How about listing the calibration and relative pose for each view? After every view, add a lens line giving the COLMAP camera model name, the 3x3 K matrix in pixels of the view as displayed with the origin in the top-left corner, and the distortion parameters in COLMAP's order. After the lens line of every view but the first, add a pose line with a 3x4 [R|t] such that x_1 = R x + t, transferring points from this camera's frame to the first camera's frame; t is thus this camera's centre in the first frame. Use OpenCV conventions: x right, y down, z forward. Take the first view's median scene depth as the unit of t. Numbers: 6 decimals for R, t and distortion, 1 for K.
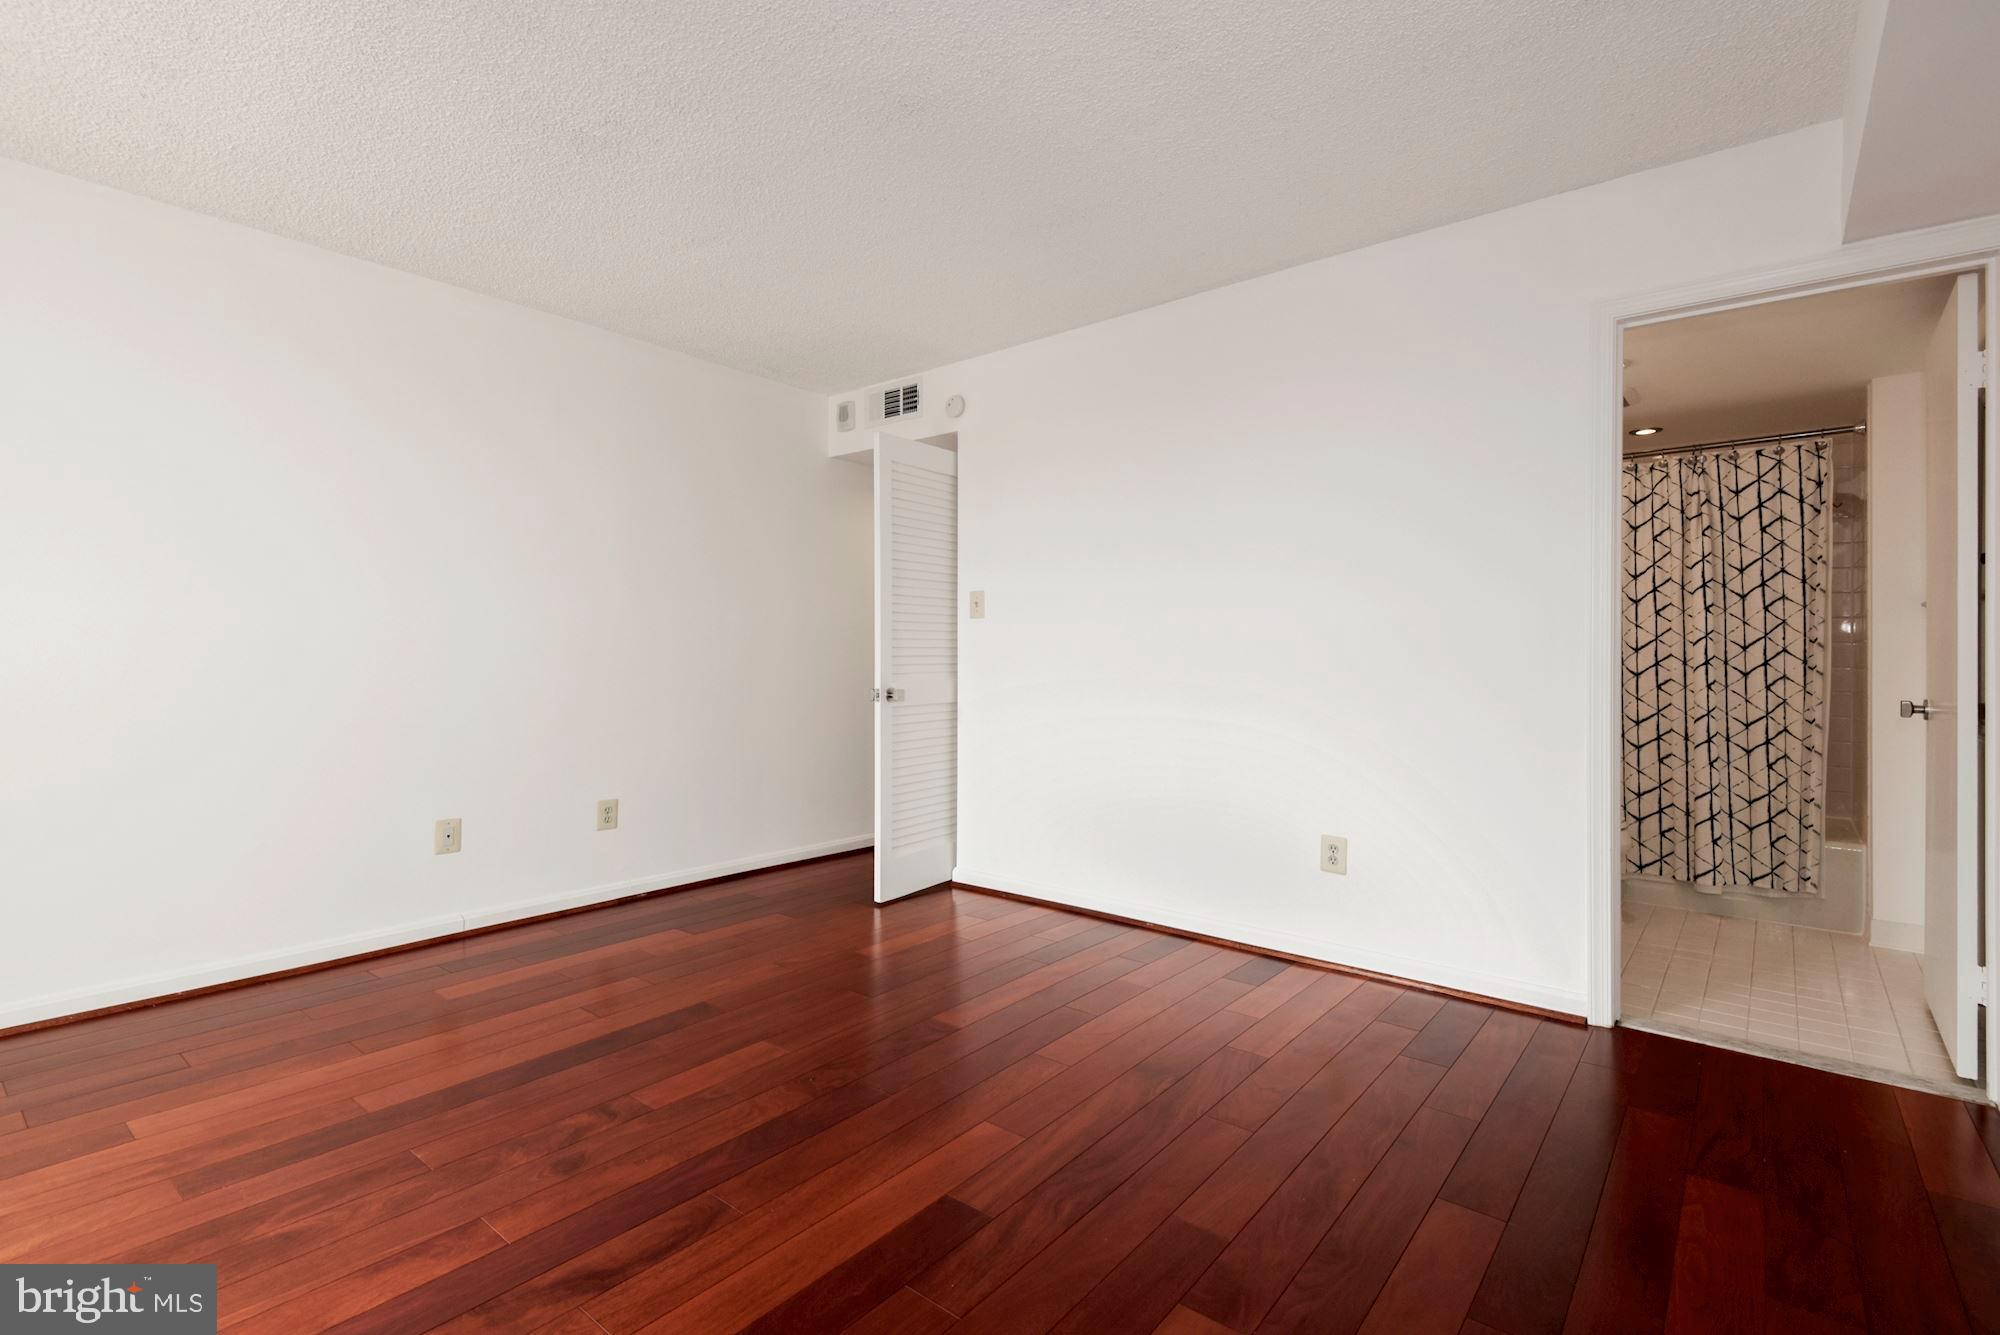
lens RADIAL K [[925.8, 0, 1002.6], [0, 925.8, 651.8], [0, 0, 1]] dist [0.010130, -0.000894]
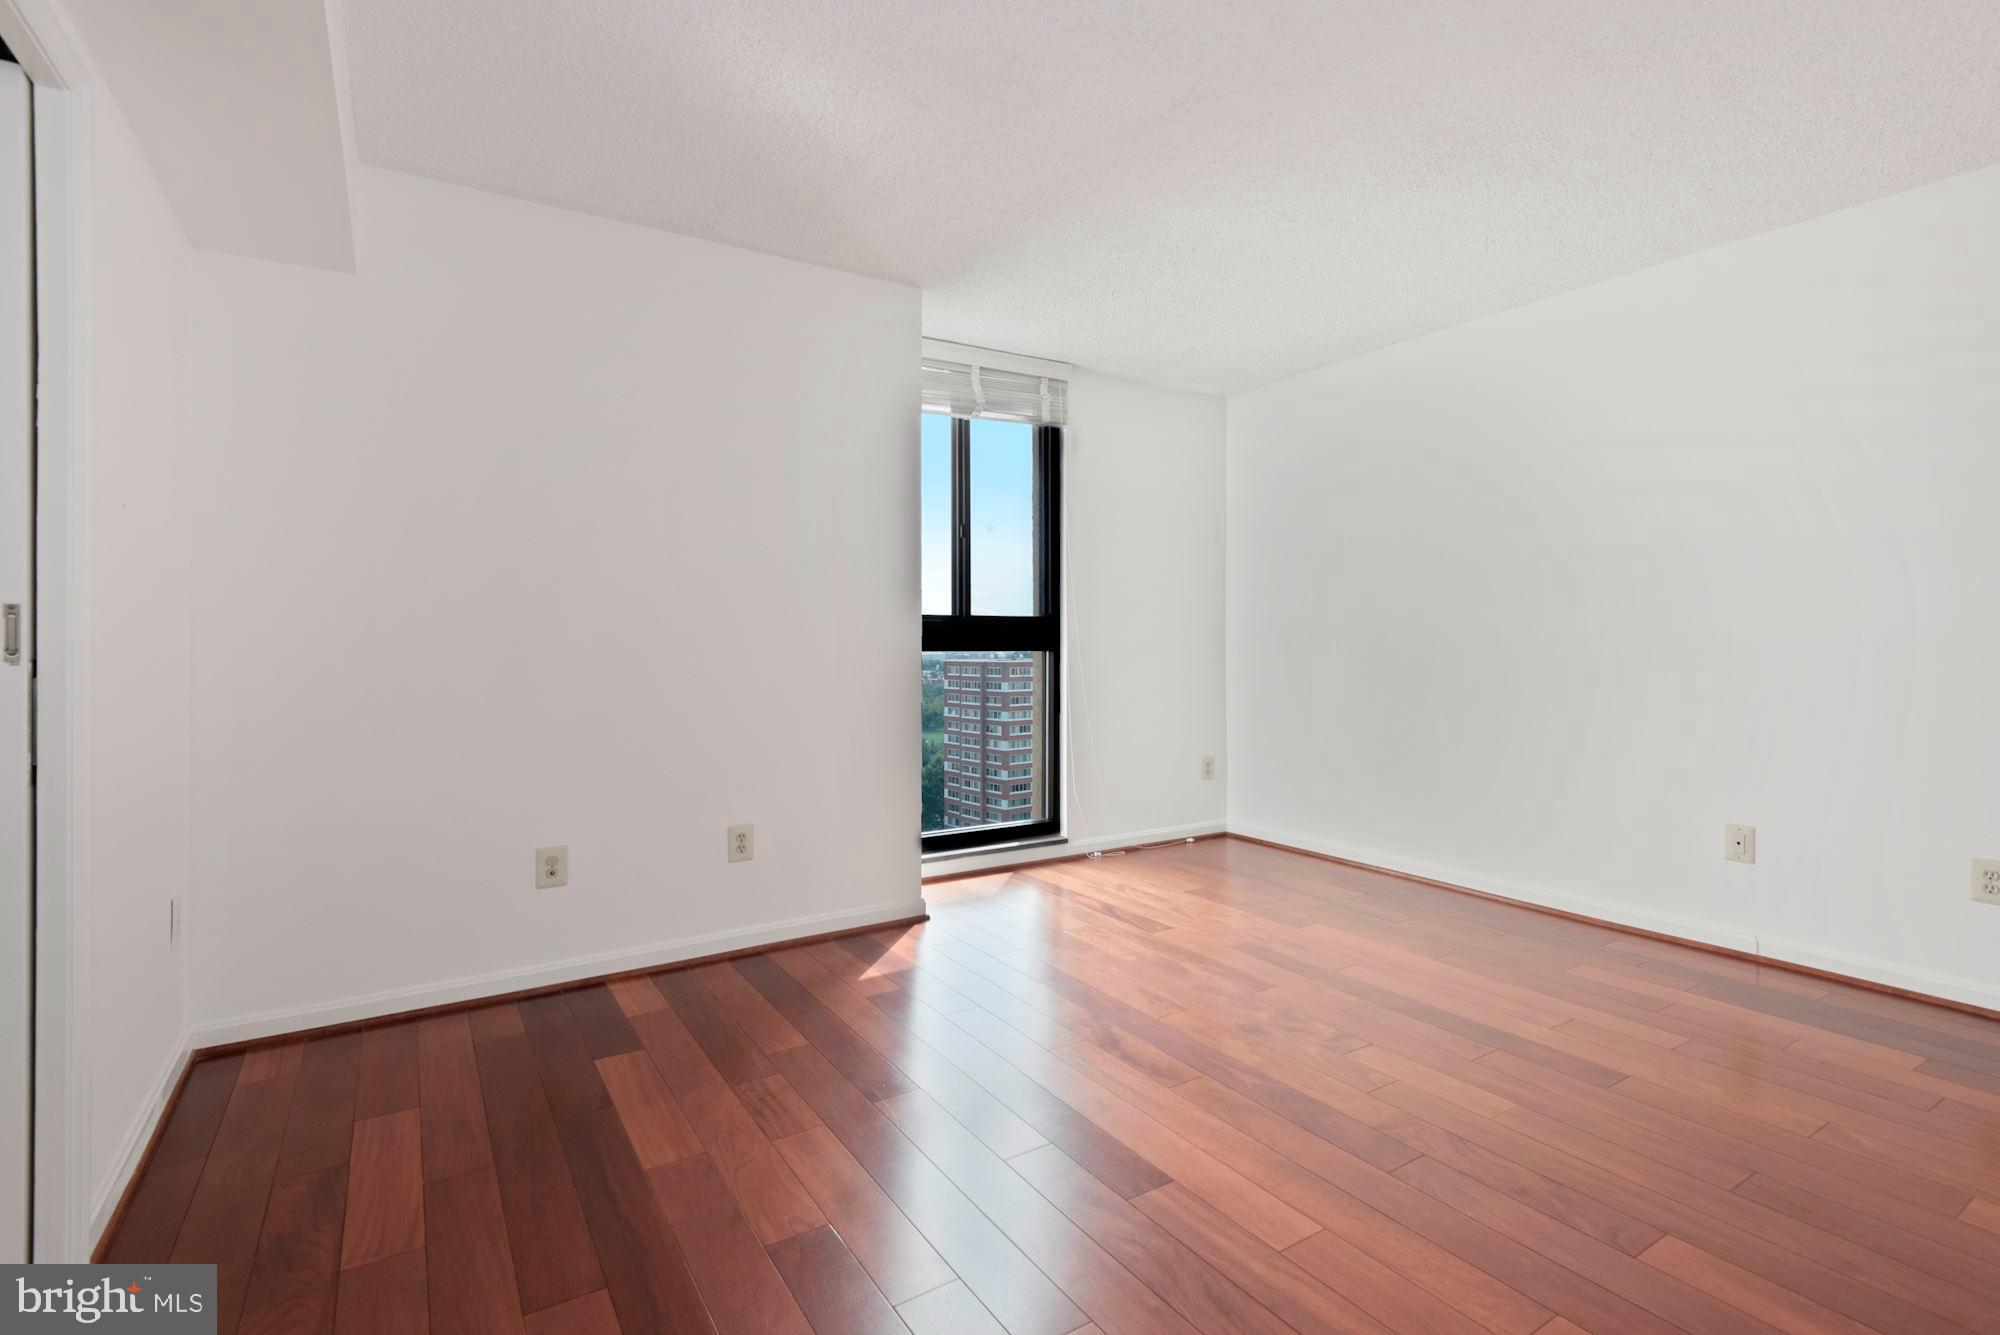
lens RADIAL K [[929.2, 0, 1008.4], [0, 929.2, 640.4], [0, 0, 1]] dist [0.018905, -0.000614]
pose [[-0.310642, -0.006512, -0.950505, 0.829626], [0.005929, 0.999944, -0.008789, 0.003680], [0.950509, -0.008366, -0.310585, 0.985615]]
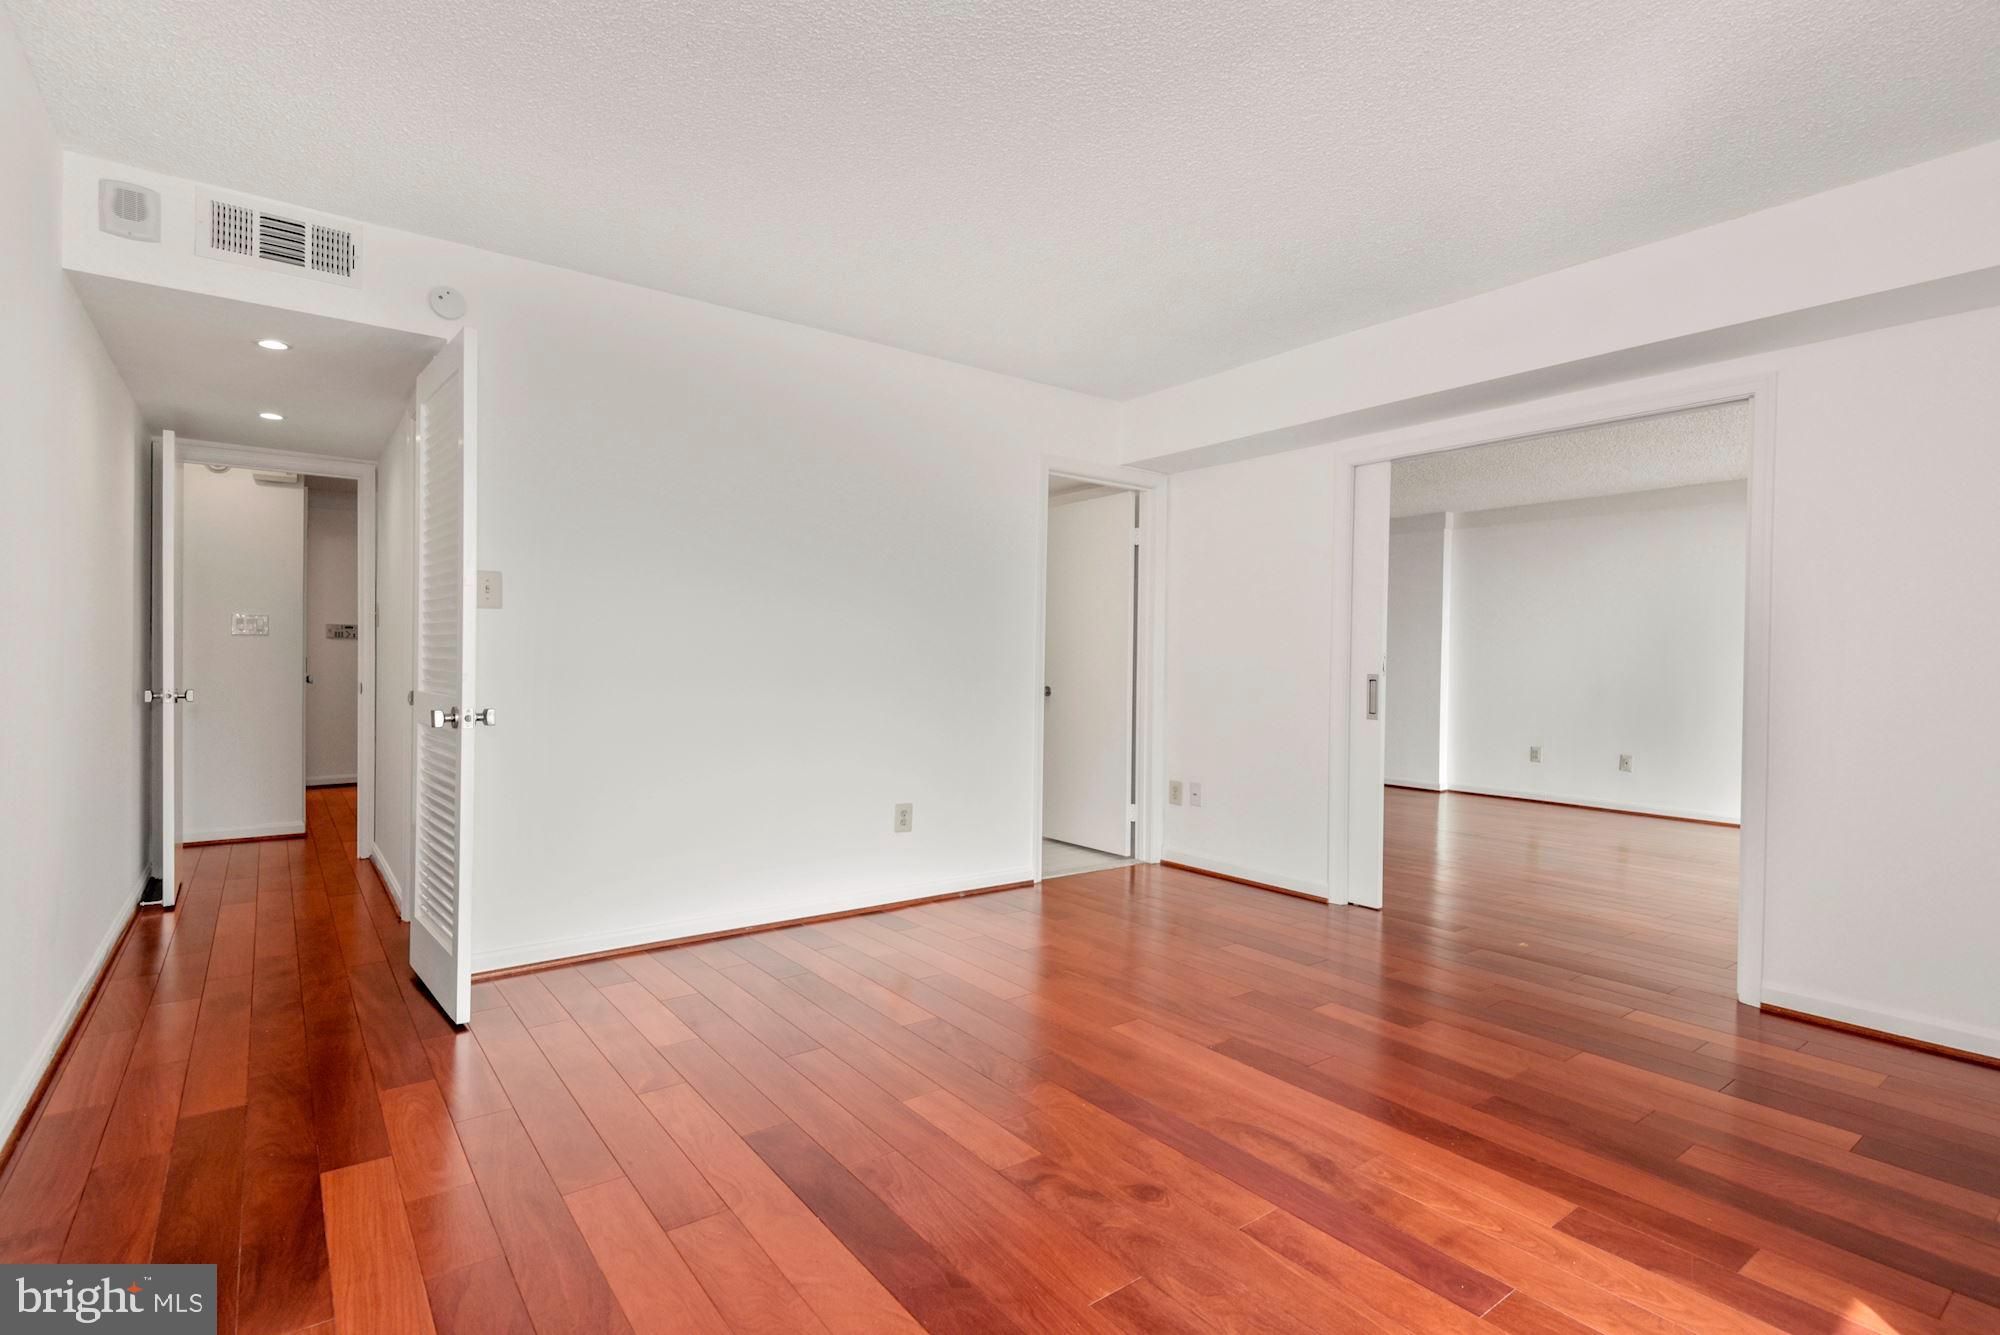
lens RADIAL K [[966.4, 0, 1000.0], [0, 966.4, 667.5], [0, 0, 1]] dist [0.056490, -0.033672]
pose [[0.239581, -0.005954, 0.970858, -1.357250], [-0.015633, 0.999828, 0.009990, -0.006619], [-0.970751, -0.017570, 0.239446, 0.824599]]
